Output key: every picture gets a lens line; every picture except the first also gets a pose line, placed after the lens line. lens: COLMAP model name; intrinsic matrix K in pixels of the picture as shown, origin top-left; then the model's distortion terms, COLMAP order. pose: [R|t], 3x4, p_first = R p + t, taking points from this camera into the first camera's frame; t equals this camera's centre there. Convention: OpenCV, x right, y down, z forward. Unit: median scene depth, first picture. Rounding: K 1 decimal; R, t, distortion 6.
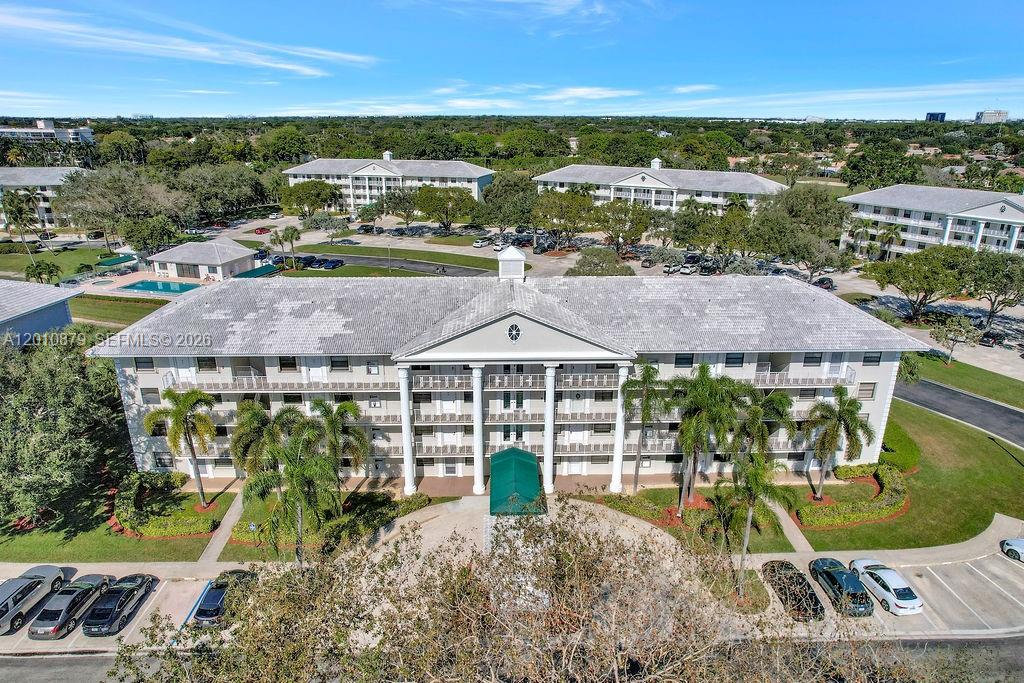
lens RADIAL K [[641.9, 0, 512.0], [0, 641.9, 341.5], [0, 0, 1]] dist [-0.101662, 0.097380]
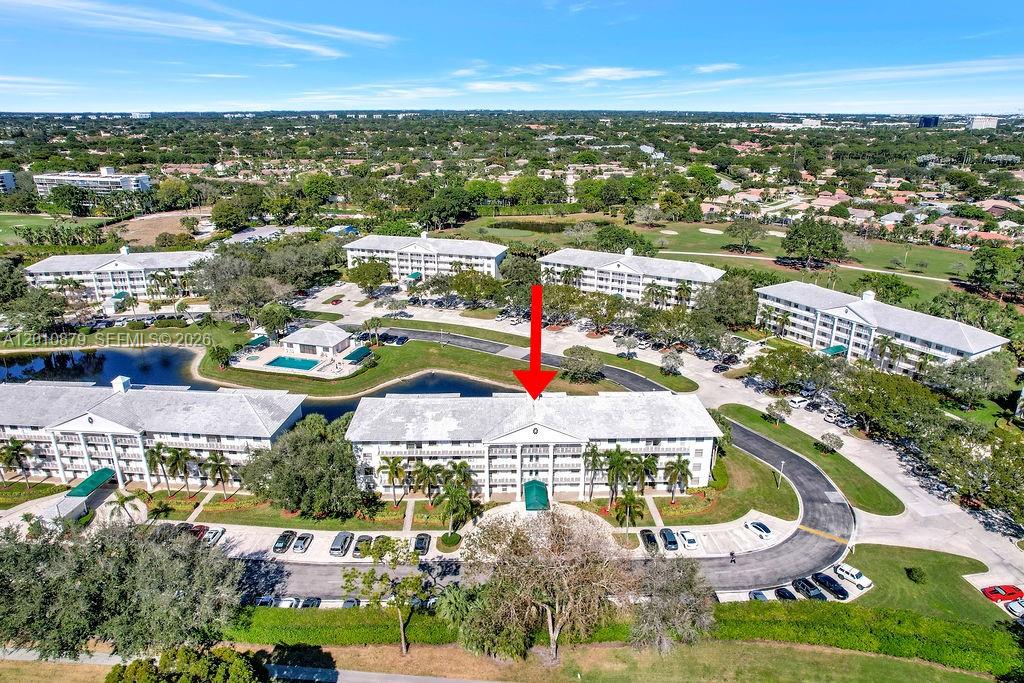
lens RADIAL K [[645.8, 0, 512.0], [0, 645.8, 341.5], [0, 0, 1]] dist [-0.065518, 0.050301]
pose [[0.999998, 0.000033, 0.002054, -0.078642], [-0.000043, 0.999986, 0.005211, -0.318639], [-0.002053, -0.005211, 0.999984, -1.203547]]
